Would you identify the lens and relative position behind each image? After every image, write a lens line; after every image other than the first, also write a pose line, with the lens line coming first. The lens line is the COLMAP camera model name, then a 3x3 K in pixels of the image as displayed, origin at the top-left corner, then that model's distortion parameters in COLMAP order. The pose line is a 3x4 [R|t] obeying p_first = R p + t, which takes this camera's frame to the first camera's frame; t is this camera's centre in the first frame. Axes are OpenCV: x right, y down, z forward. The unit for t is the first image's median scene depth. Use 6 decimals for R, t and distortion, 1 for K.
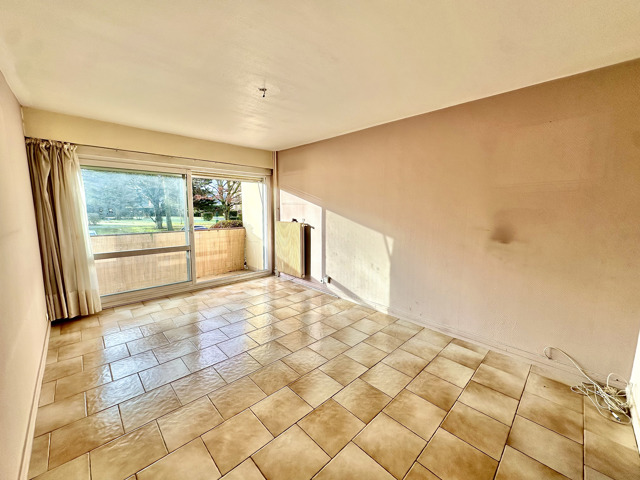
lens RADIAL K [[255.1, 0, 318.3], [0, 255.1, 238.0], [0, 0, 1]] dist [-0.002092, 0.000591]
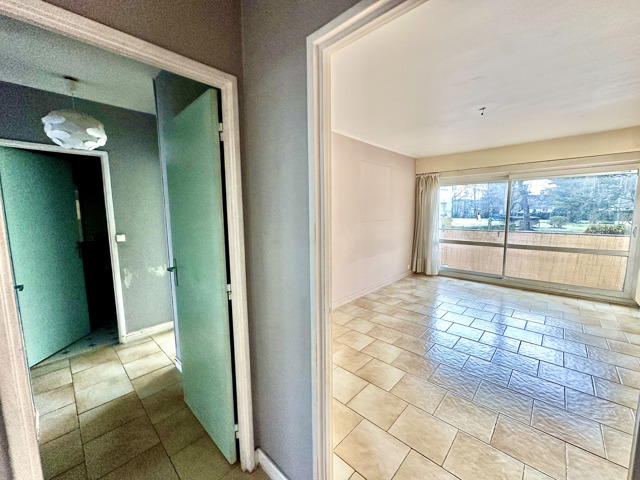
lens RADIAL K [[255.1, 0, 321.3], [0, 255.1, 239.8], [0, 0, 1]] dist [-0.002092, 0.000591]
pose [[0.051244, 0.105368, -0.993112, 0.730937], [-0.109265, 0.989041, 0.099298, -0.012607], [0.992691, 0.103424, 0.062196, 0.183593]]
